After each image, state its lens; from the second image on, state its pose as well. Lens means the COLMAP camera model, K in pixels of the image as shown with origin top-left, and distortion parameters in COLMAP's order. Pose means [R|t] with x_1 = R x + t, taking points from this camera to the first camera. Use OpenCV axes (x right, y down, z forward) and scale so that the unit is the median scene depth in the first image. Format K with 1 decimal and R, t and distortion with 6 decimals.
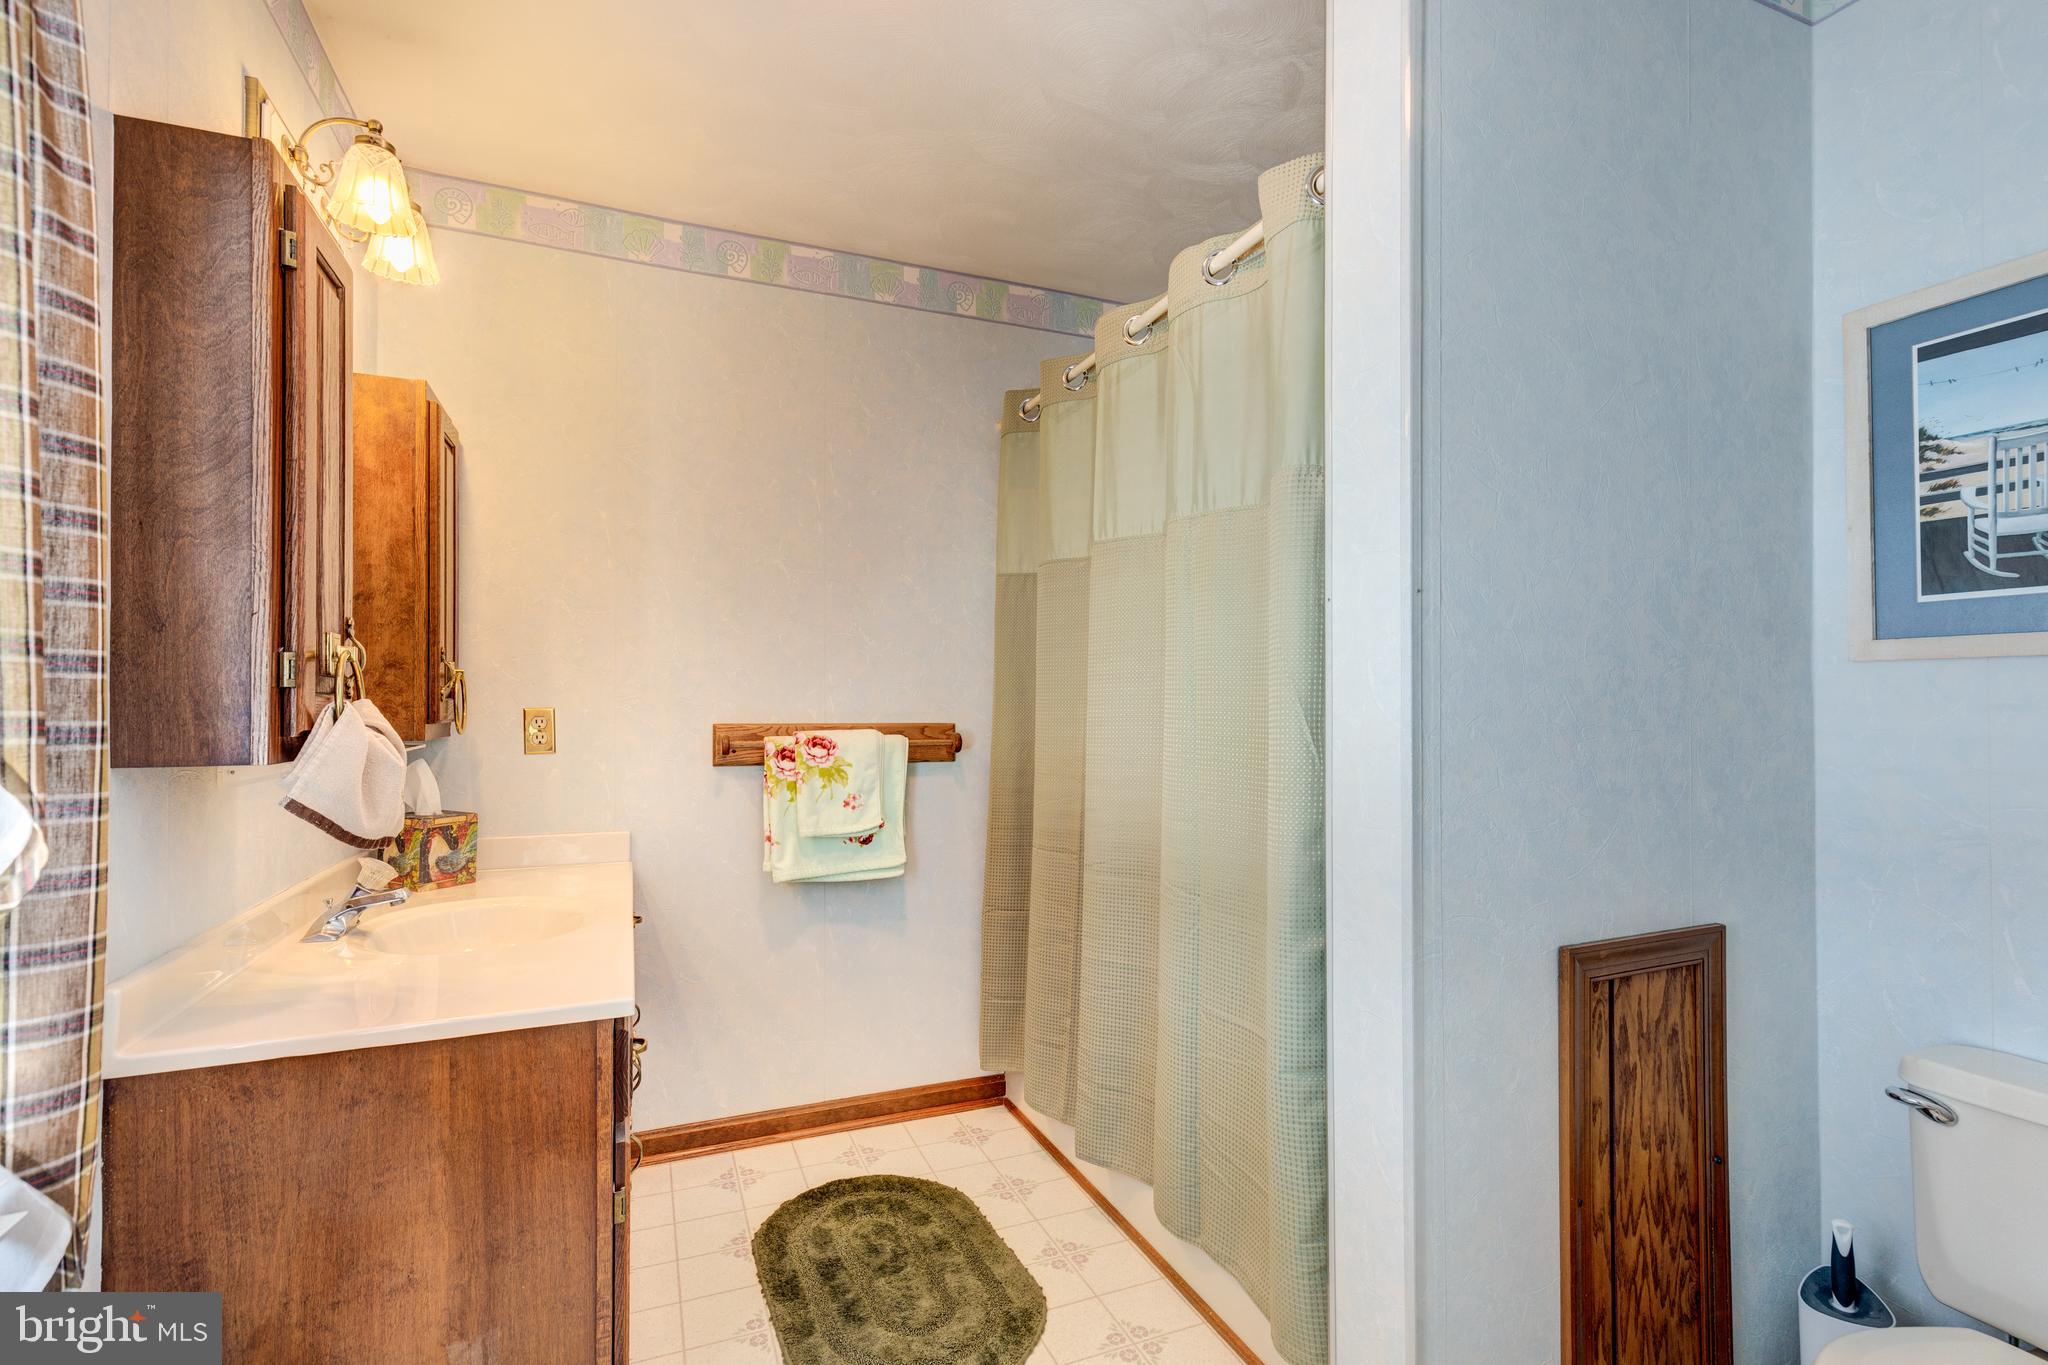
lens RADIAL K [[915.3, 0, 1024.2], [0, 915.3, 689.0], [0, 0, 1]] dist [0.006857, -0.000345]
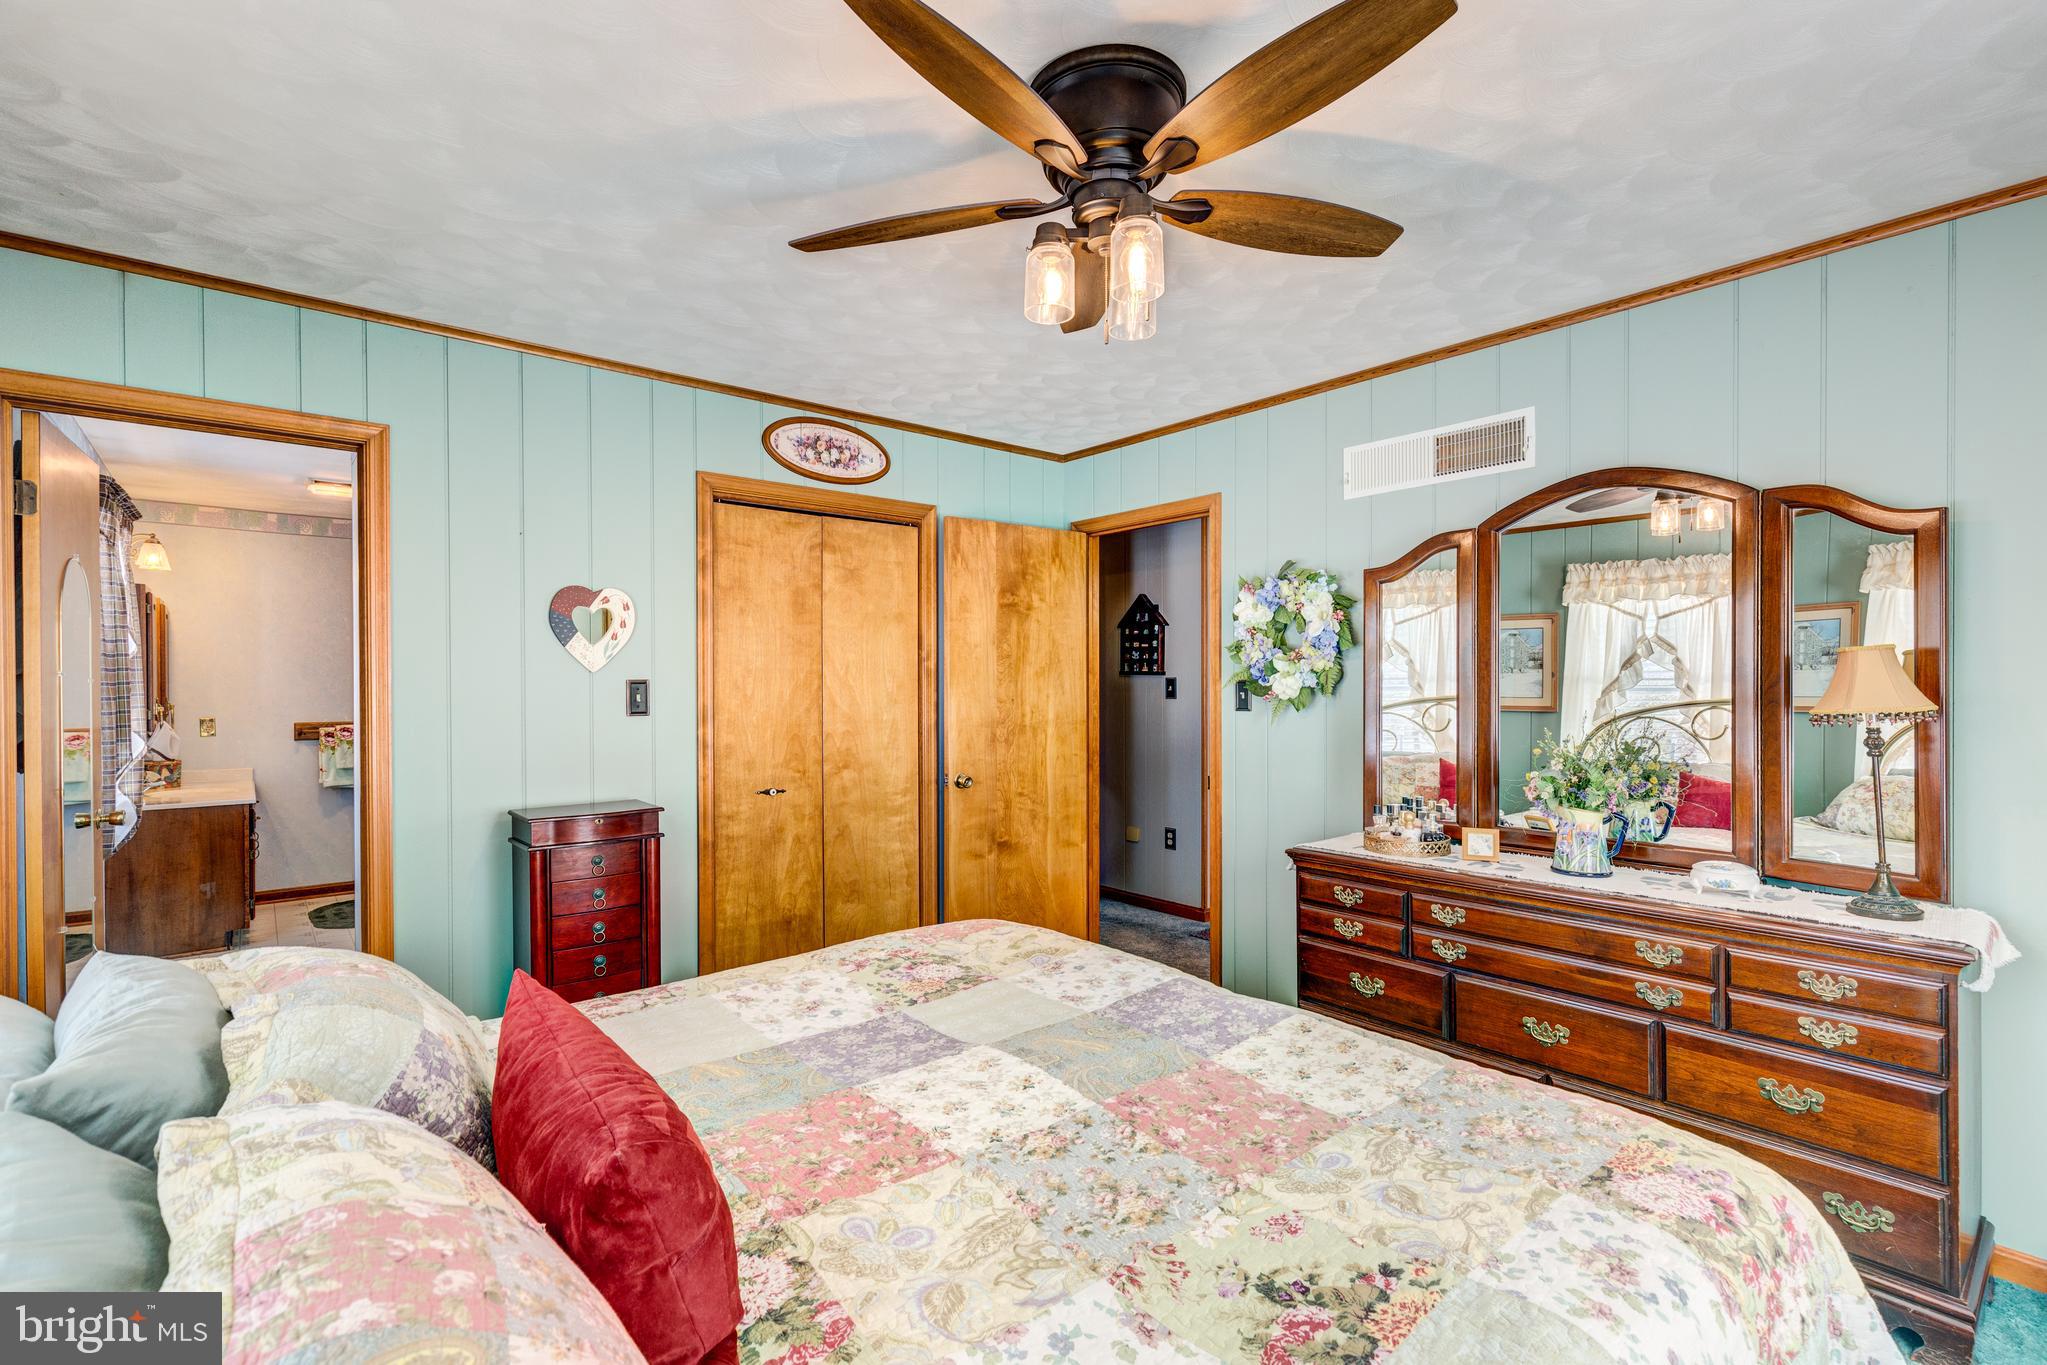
lens RADIAL K [[935.2, 0, 1034.4], [0, 935.2, 689.2], [0, 0, 1]] dist [0.000727, 0.000325]
pose [[0.958254, -0.000597, 0.285919, 0.866325], [-0.006503, 0.999694, 0.023882, -0.128460], [-0.285845, -0.024745, 0.957956, -2.013985]]
